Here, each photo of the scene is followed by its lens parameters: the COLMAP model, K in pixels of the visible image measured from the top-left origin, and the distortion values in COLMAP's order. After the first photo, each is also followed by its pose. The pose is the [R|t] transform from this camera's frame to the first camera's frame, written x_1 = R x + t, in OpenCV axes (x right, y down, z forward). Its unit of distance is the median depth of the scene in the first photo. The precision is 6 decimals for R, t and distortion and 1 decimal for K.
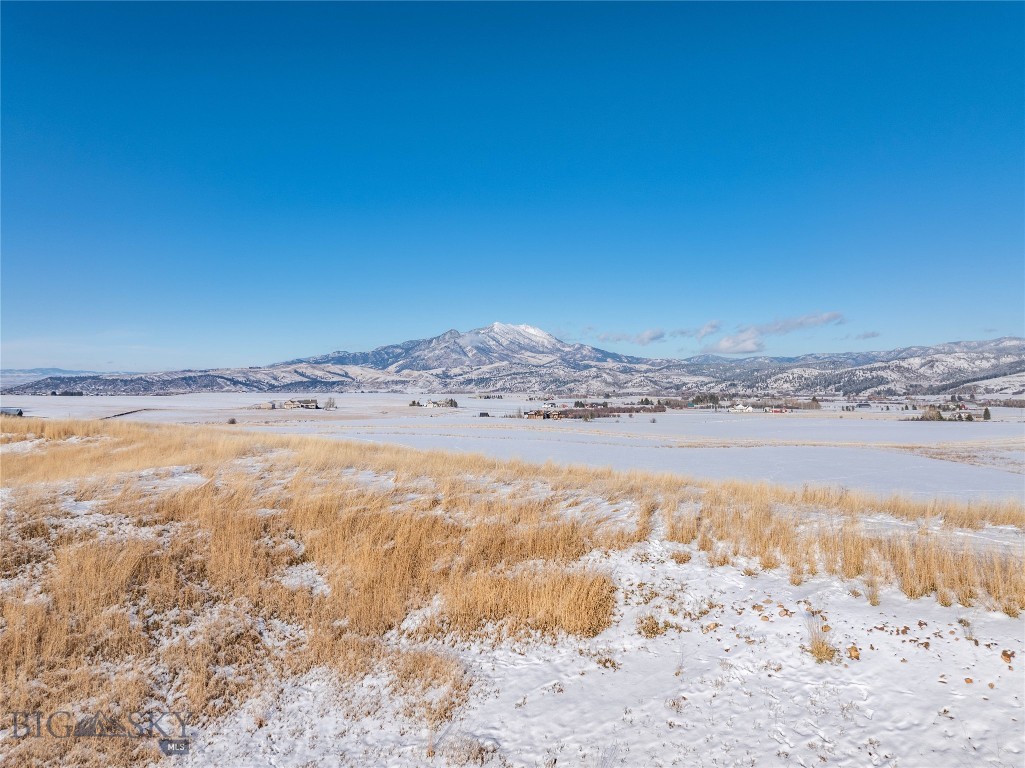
lens RADIAL K [[711.2, 0, 511.0], [0, 711.2, 381.9], [0, 0, 1]] dist [-0.054274, 0.012096]
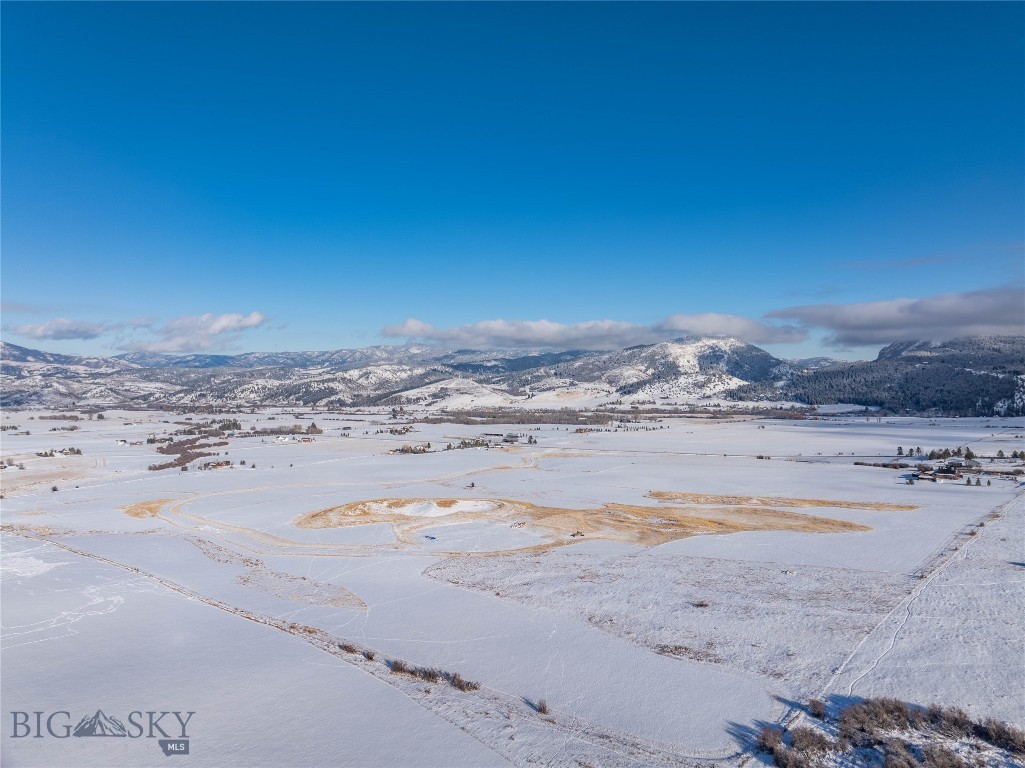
lens RADIAL K [[711.2, 0, 513.3], [0, 711.2, 379.7], [0, 0, 1]] dist [-0.054274, 0.012096]
pose [[0.723914, -0.006341, 0.689861, -0.067542], [0.004933, 0.999980, 0.004015, -0.017801], [-0.689872, 0.000497, 0.723931, -0.080369]]
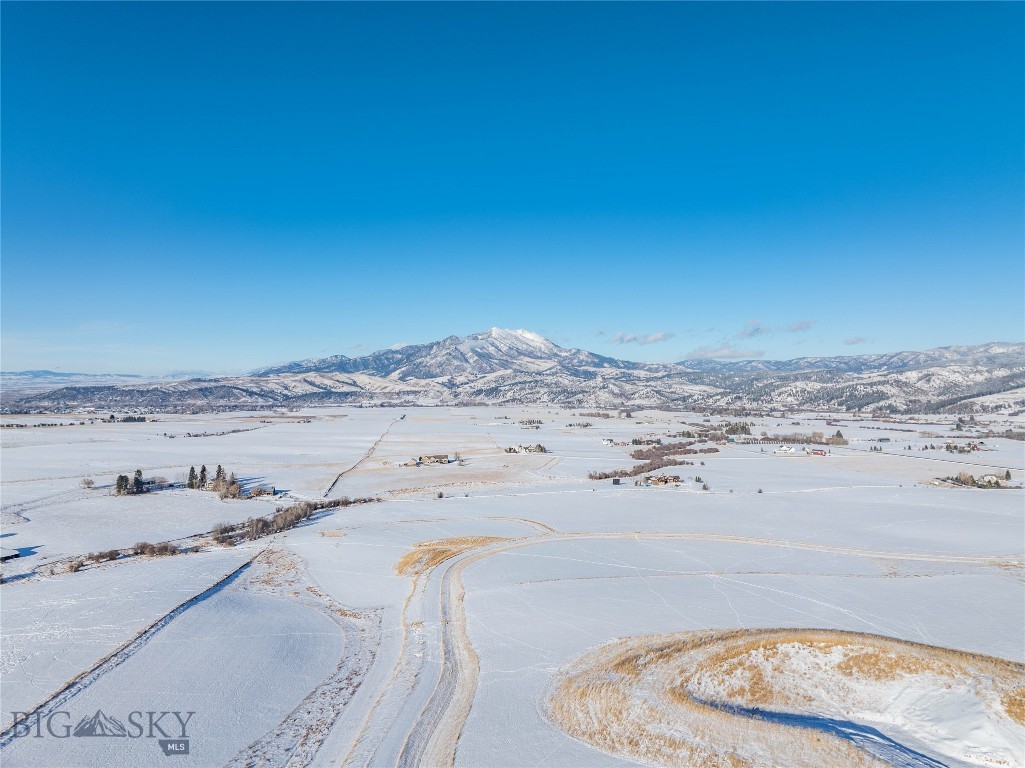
lens RADIAL K [[711.2, 0, 514.6], [0, 711.2, 382.6], [0, 0, 1]] dist [-0.054274, 0.012096]
pose [[0.999872, 0.000563, 0.016013, -0.026041], [-0.000536, 0.999998, -0.001653, -0.013521], [-0.016013, 0.001644, 0.999870, -0.027353]]
